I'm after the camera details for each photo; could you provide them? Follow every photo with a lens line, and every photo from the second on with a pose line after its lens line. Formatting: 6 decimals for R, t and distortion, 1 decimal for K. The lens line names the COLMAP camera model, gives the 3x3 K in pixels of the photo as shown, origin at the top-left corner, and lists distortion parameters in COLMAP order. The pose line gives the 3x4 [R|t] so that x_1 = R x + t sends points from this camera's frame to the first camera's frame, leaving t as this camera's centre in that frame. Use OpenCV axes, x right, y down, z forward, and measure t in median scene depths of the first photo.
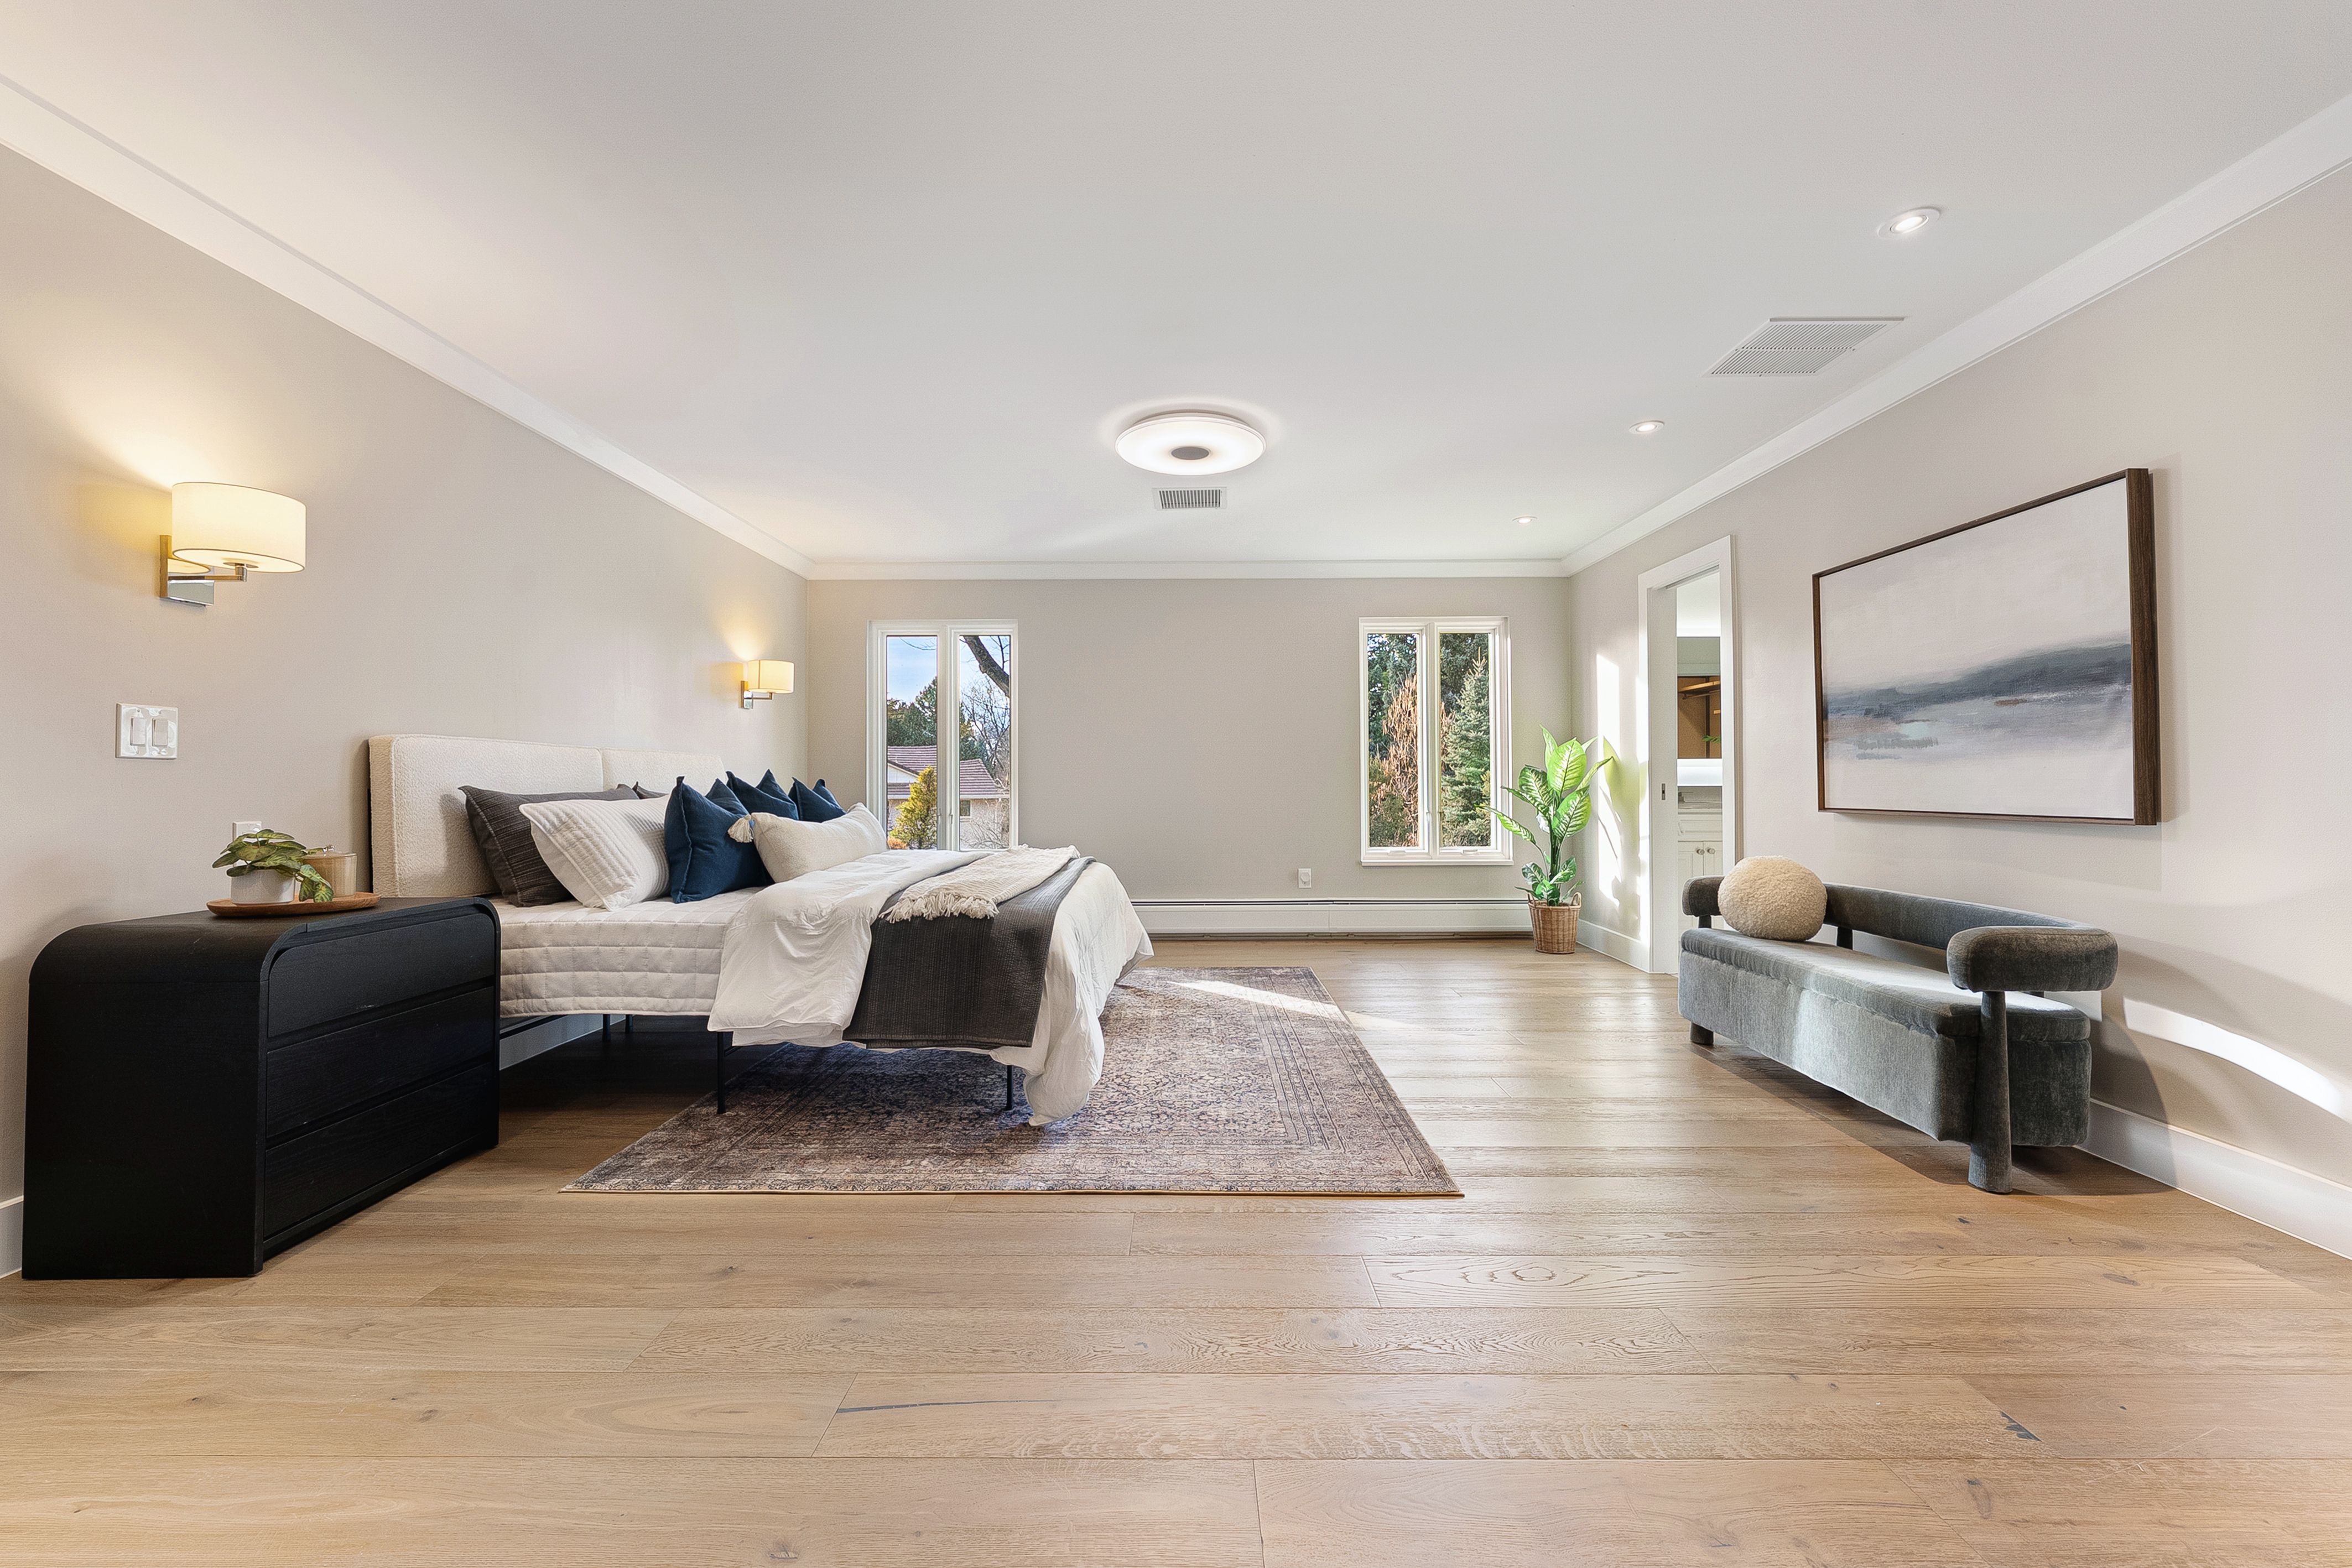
lens RADIAL K [[894.5, 0, 1170.5], [0, 894.5, 784.4], [0, 0, 1]] dist [-0.001103, 0.000461]
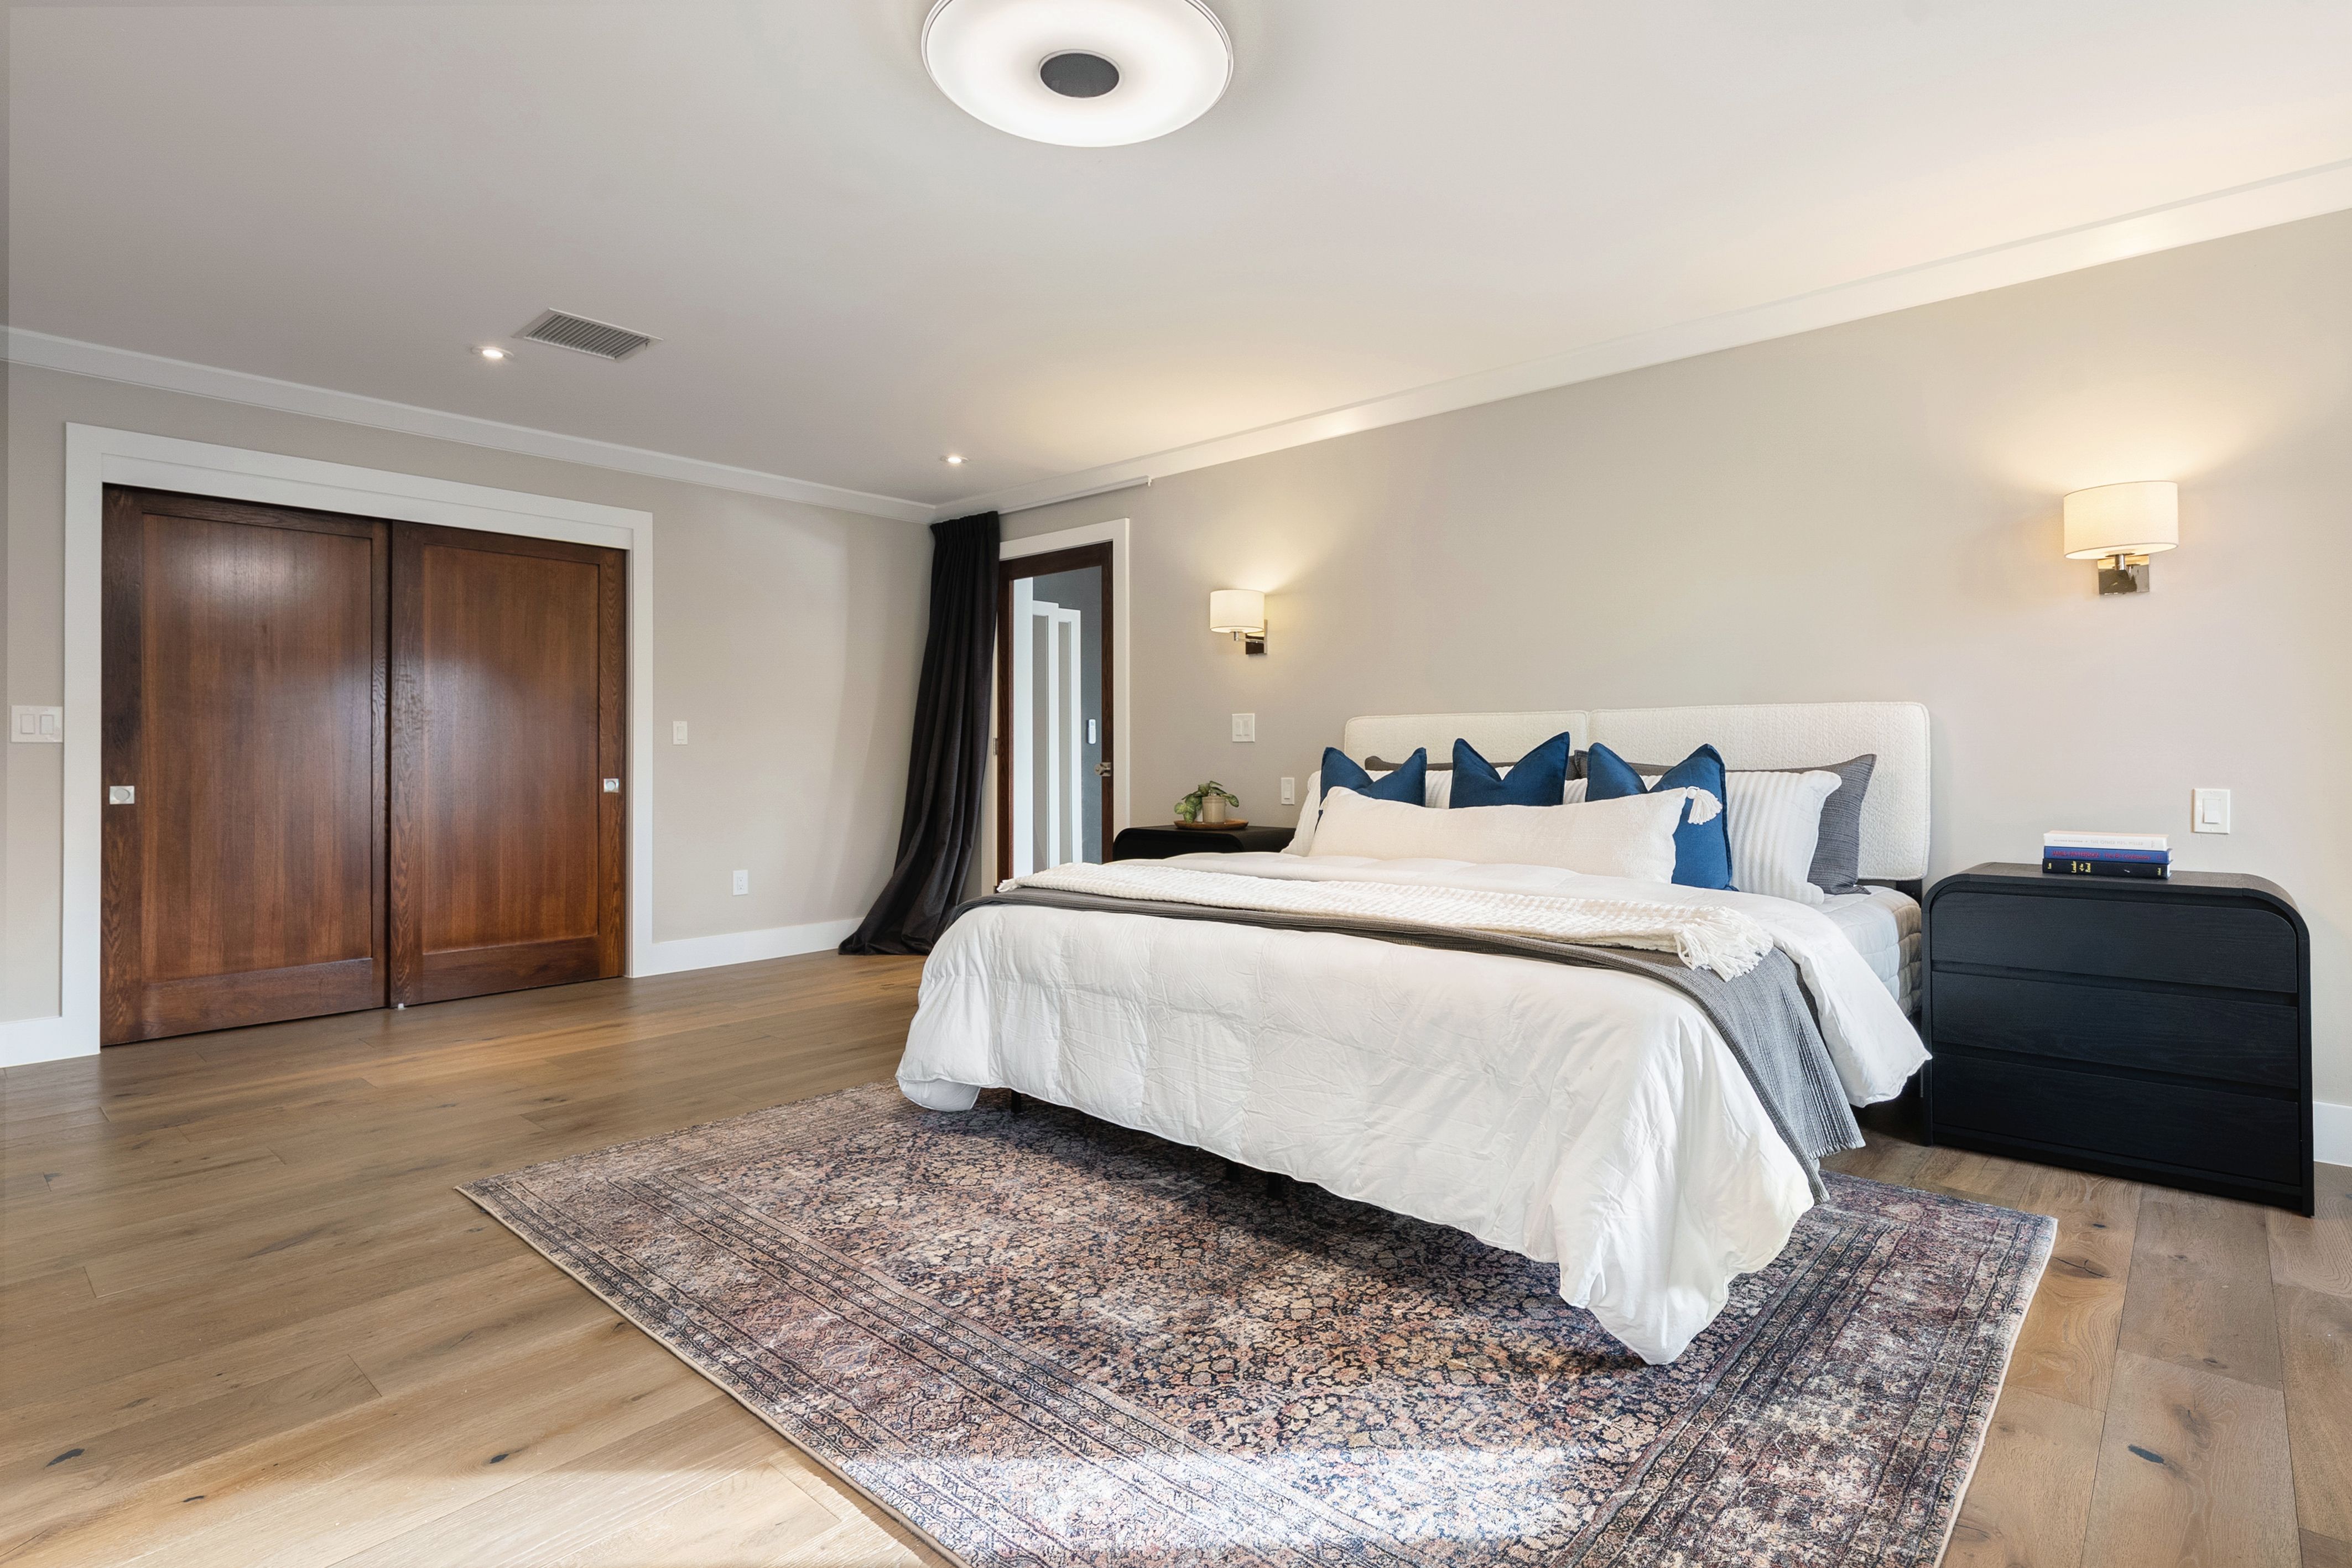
lens RADIAL K [[1144.7, 0, 1162.6], [0, 1144.7, 767.8], [0, 0, 1]] dist [0.006018, -0.003072]
pose [[-0.652953, 0.017299, -0.757201, 0.568522], [0.014876, 0.999839, 0.010014, 0.005687], [0.757252, -0.004726, -0.653105, 1.788987]]
